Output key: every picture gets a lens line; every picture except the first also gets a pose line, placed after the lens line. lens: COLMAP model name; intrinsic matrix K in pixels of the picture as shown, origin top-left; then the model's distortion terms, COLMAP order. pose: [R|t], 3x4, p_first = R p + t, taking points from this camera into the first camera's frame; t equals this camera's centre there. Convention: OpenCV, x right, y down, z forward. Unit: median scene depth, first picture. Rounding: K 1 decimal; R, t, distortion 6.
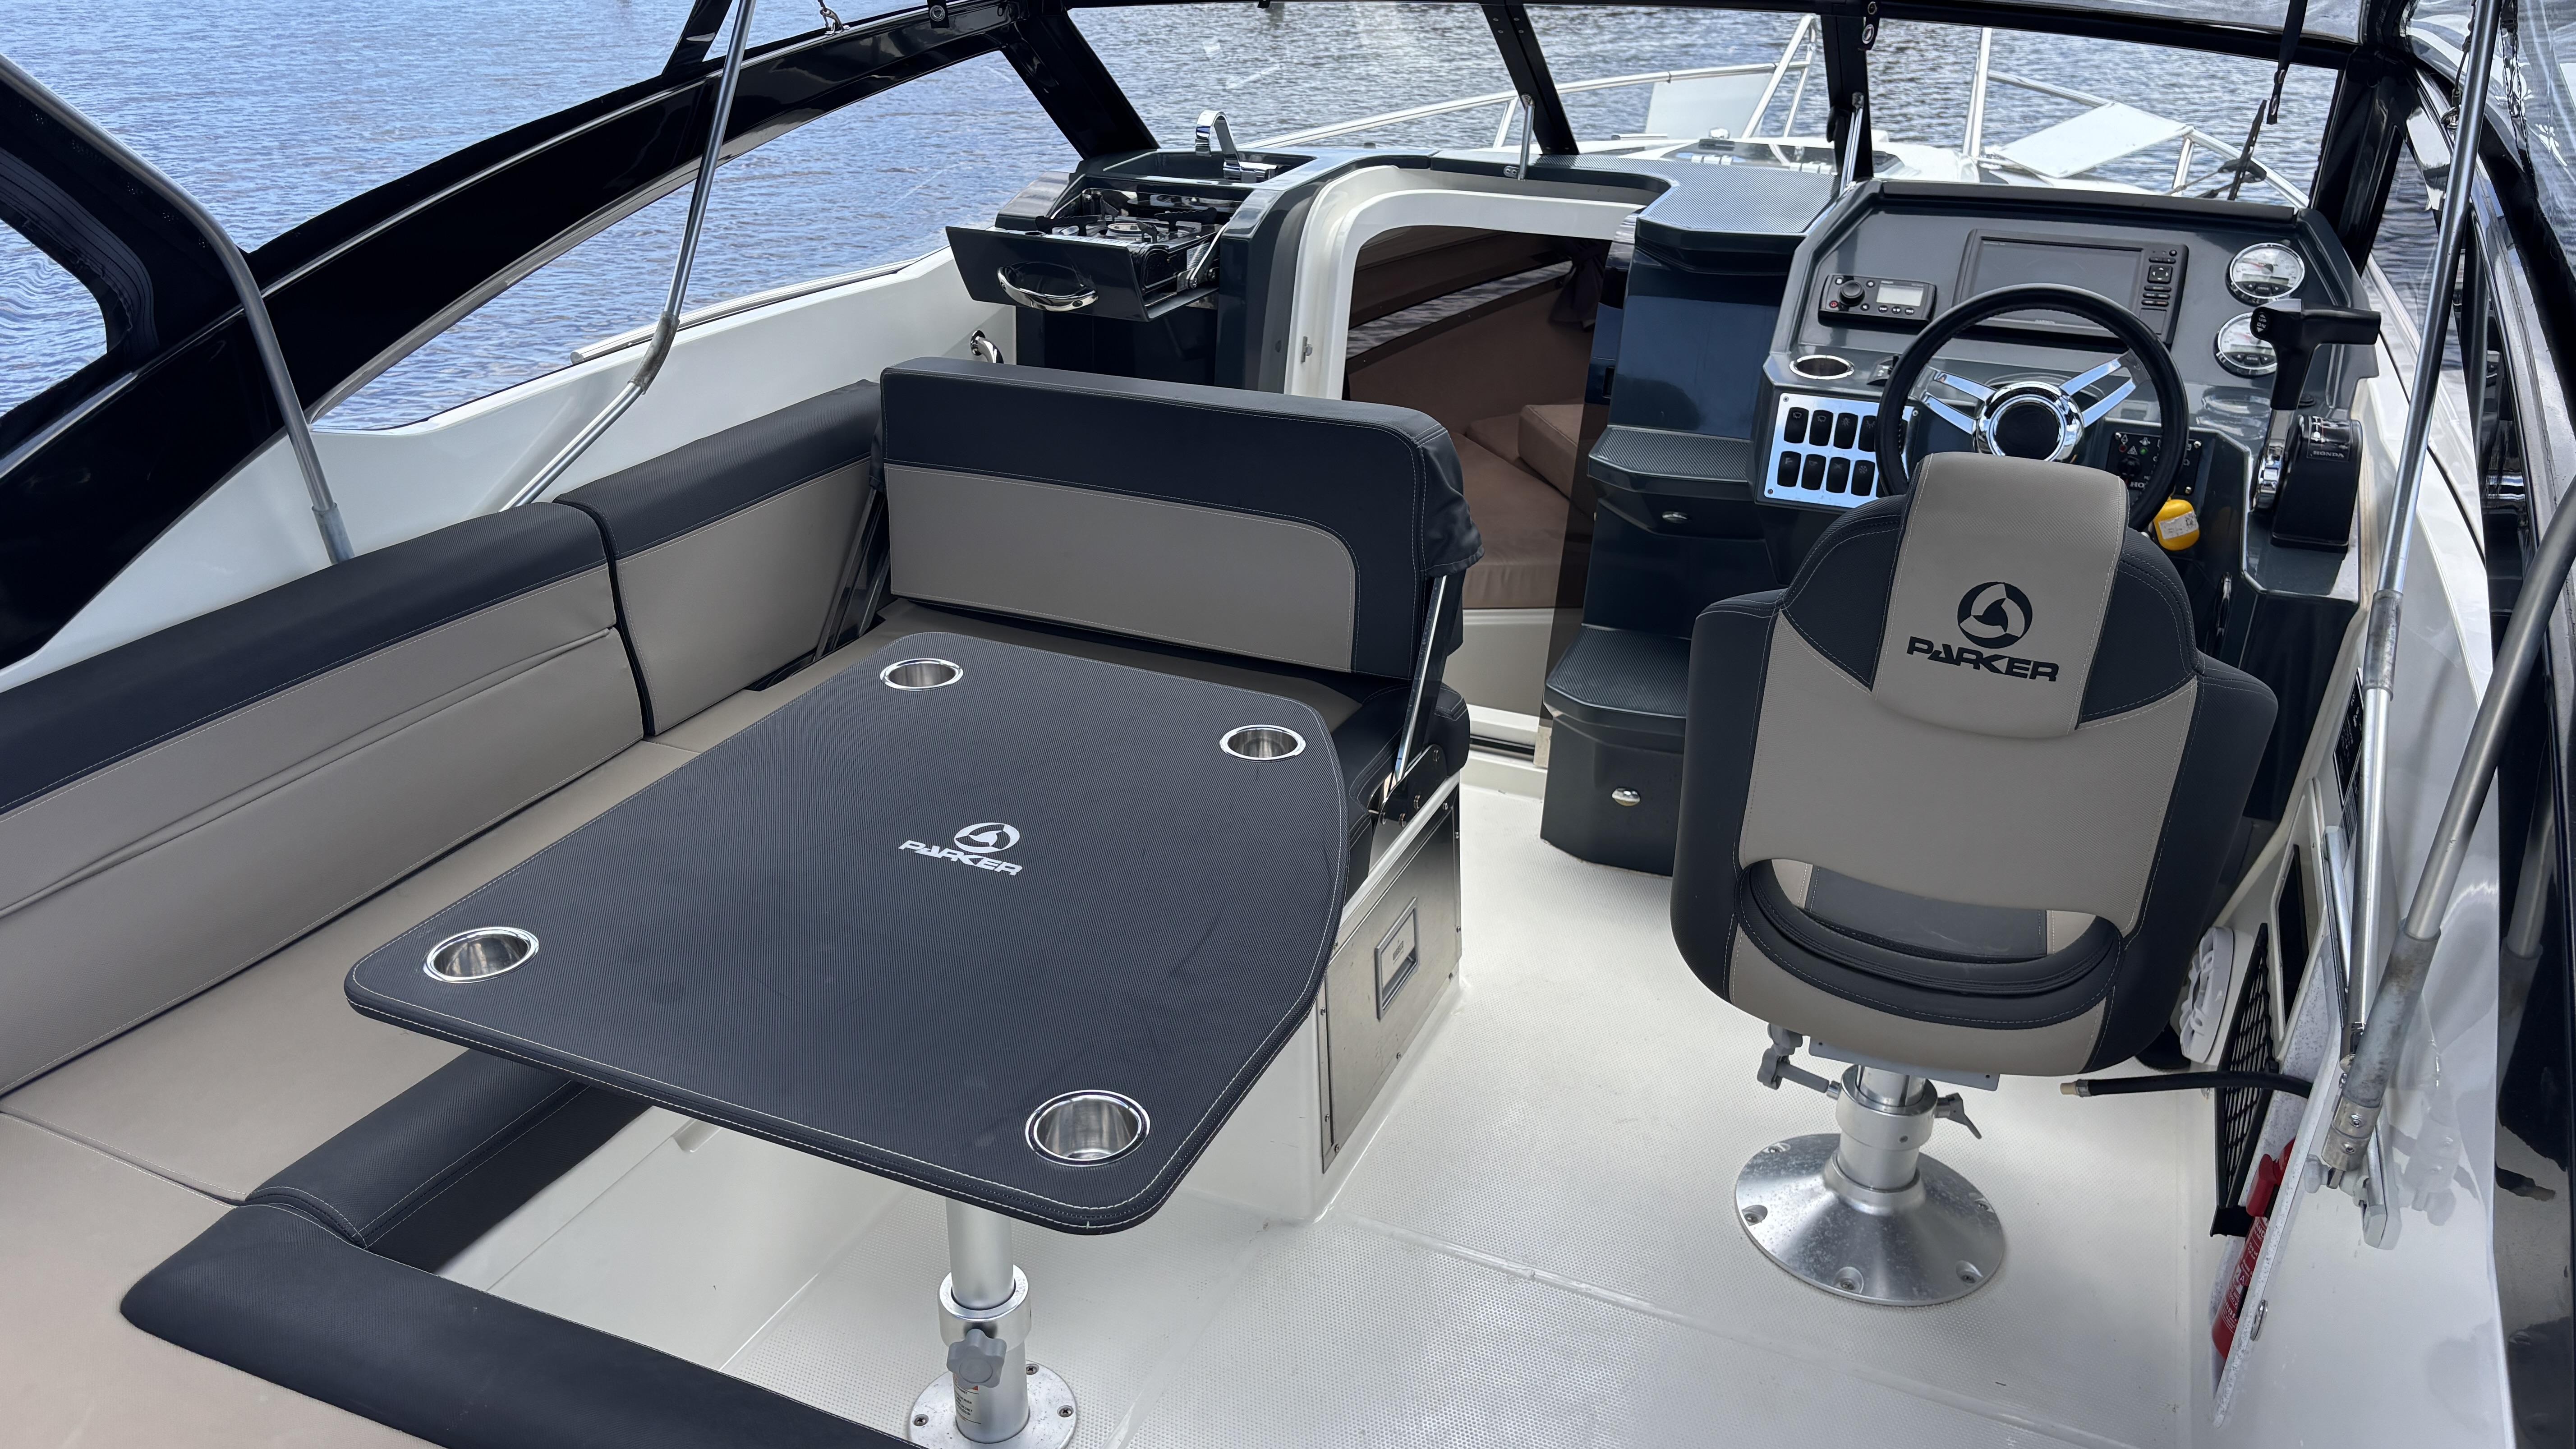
lens RADIAL K [[1910.1, 0, 1288.0], [0, 1910.1, 724.5], [0, 0, 1]] dist [0.006659, 0.003199]
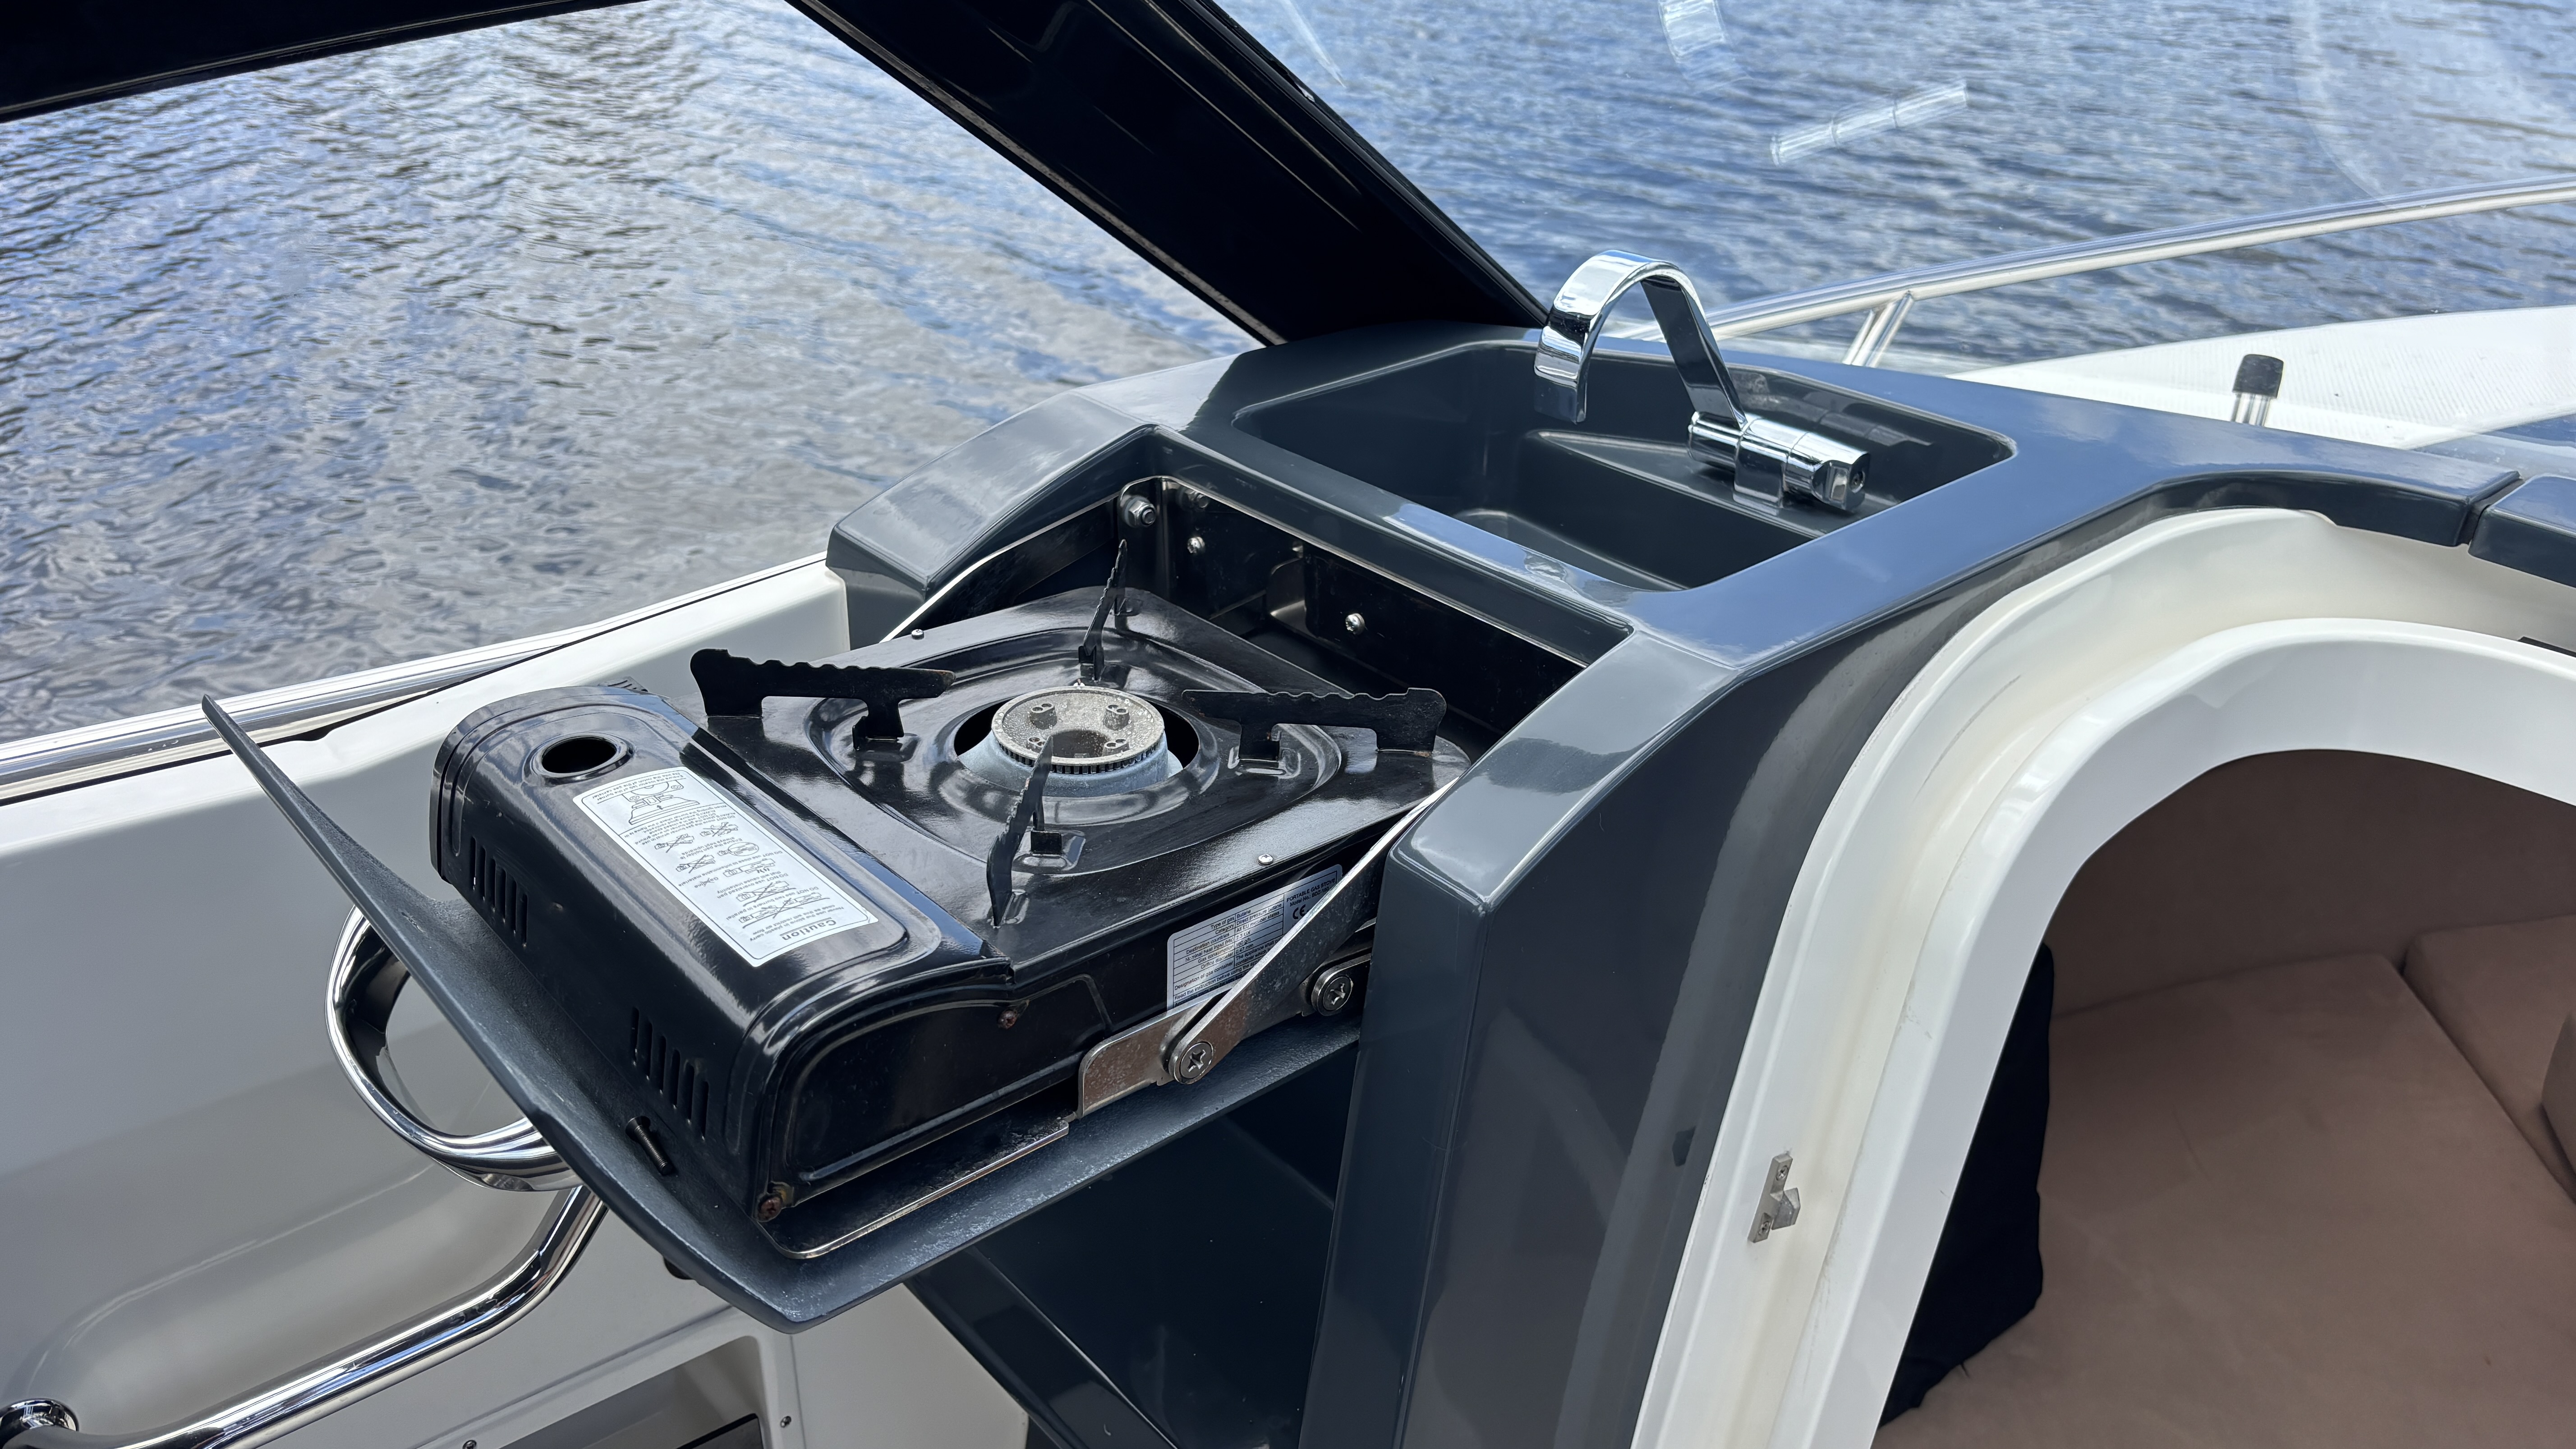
lens RADIAL K [[1910.1, 0, 1288.0], [0, 1910.1, 724.5], [0, 0, 1]] dist [0.006659, 0.003199]
pose [[0.896858, 0.202667, -0.393155, 0.038106], [-0.189677, 0.979197, 0.072078, -0.259083], [0.399585, 0.009928, 0.916643, 0.709775]]
